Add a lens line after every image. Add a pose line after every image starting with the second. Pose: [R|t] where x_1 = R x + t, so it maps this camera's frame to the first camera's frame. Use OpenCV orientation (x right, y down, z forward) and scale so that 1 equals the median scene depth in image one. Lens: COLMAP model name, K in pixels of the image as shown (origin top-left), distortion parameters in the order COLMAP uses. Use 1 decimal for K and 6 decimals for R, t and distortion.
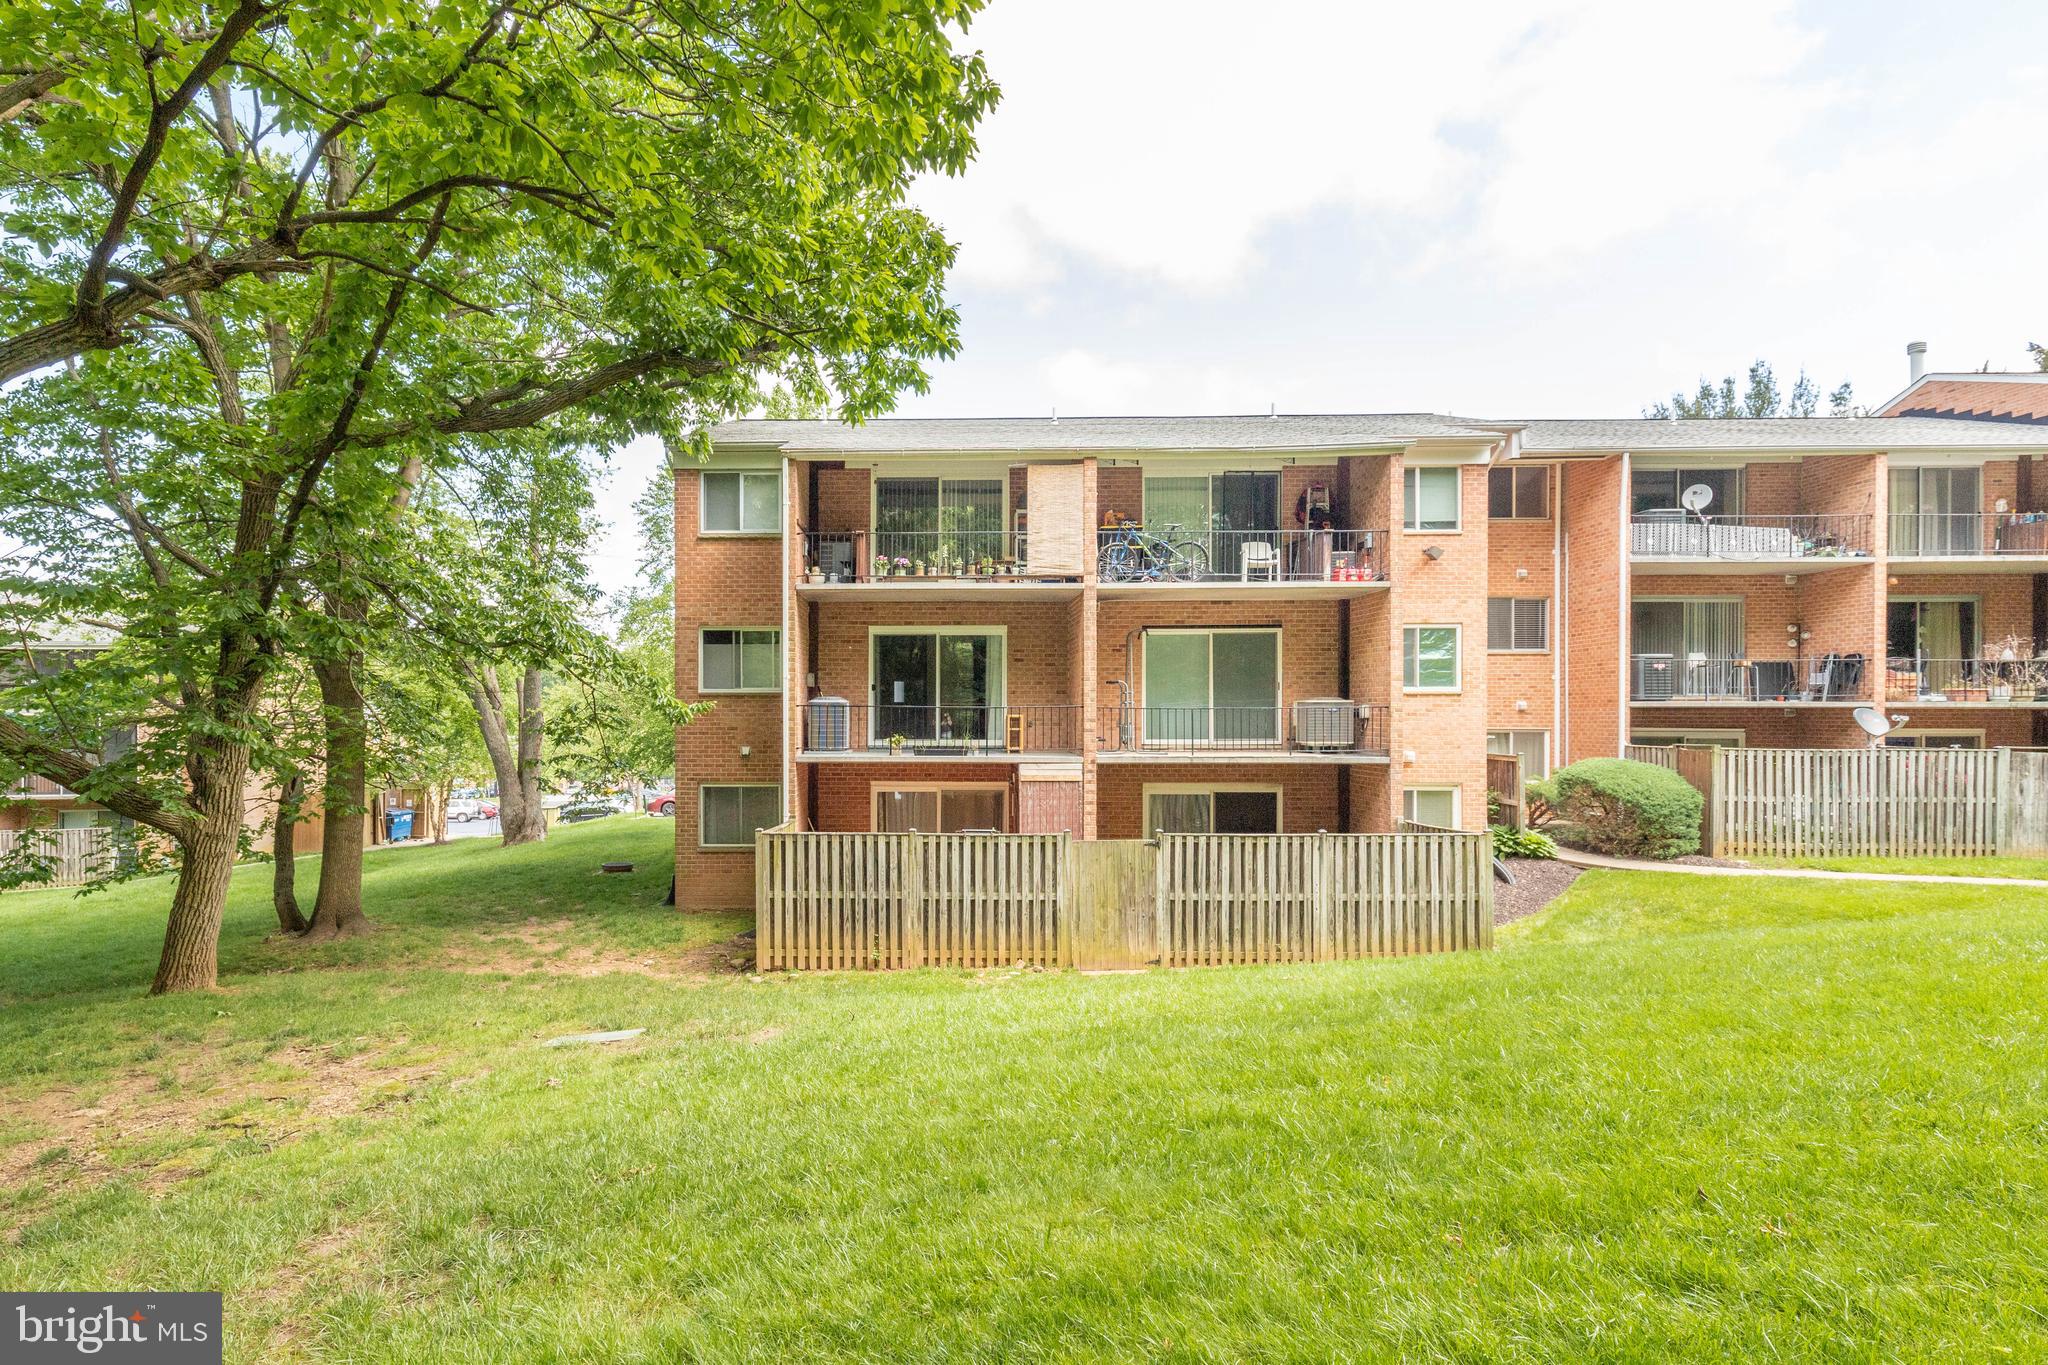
lens RADIAL K [[1109.0, 0, 1021.5], [0, 1109.0, 706.5], [0, 0, 1]] dist [0.003354, -0.000004]
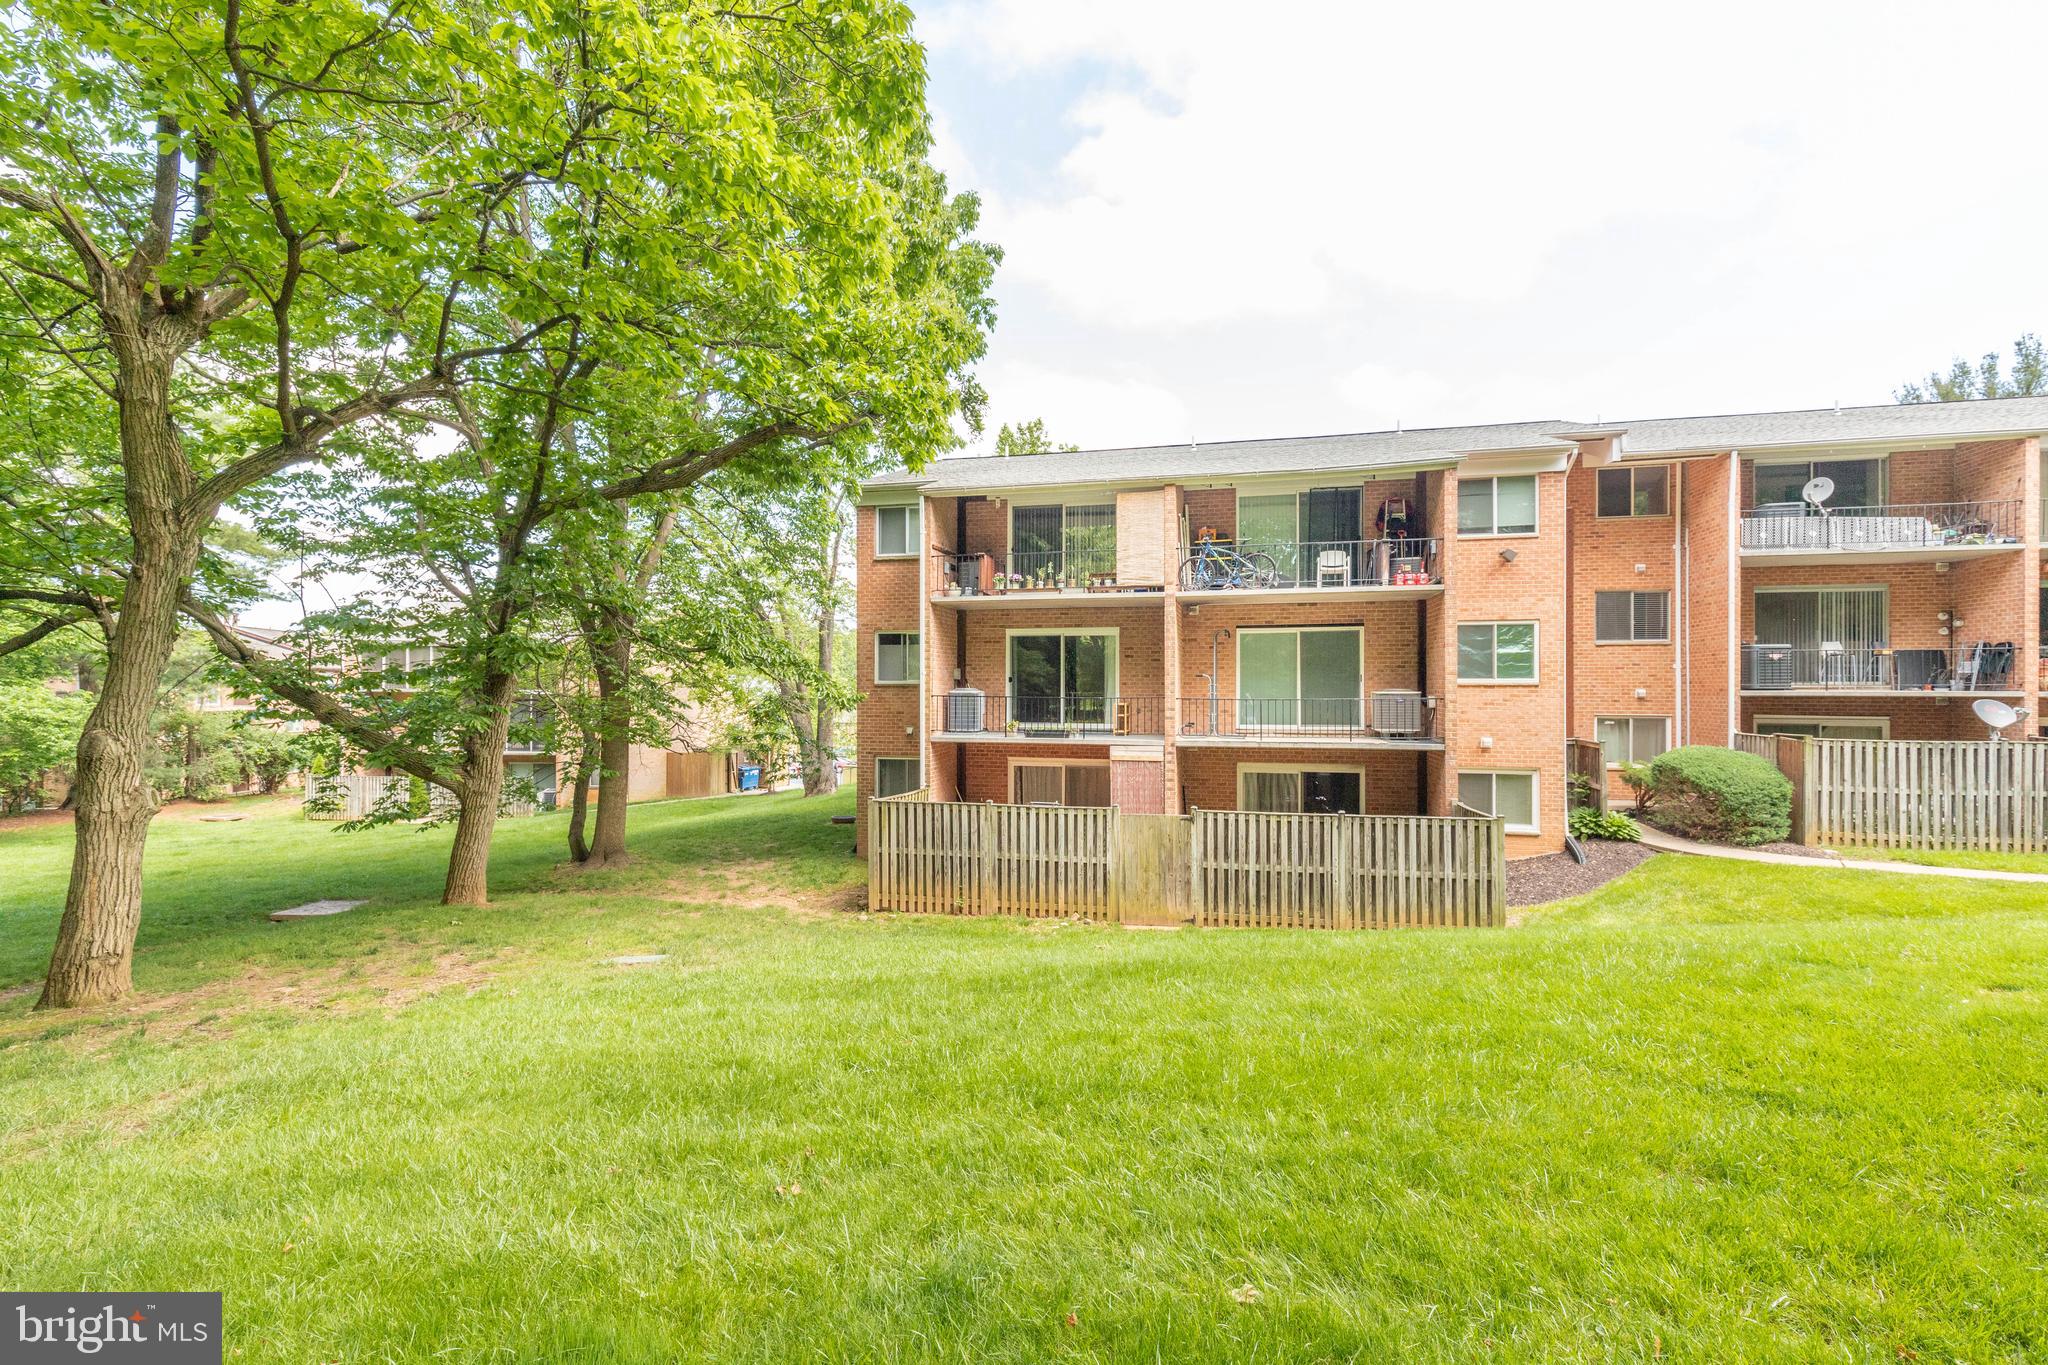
lens RADIAL K [[954.8, 0, 1106.4], [0, 954.8, 676.3], [0, 0, 1]] dist [0.001782, 0.000844]
pose [[0.976368, -0.000340, -0.216116, 0.200988], [-0.000617, 0.999990, -0.004359, -0.016791], [0.216116, 0.004389, 0.976358, 0.003741]]
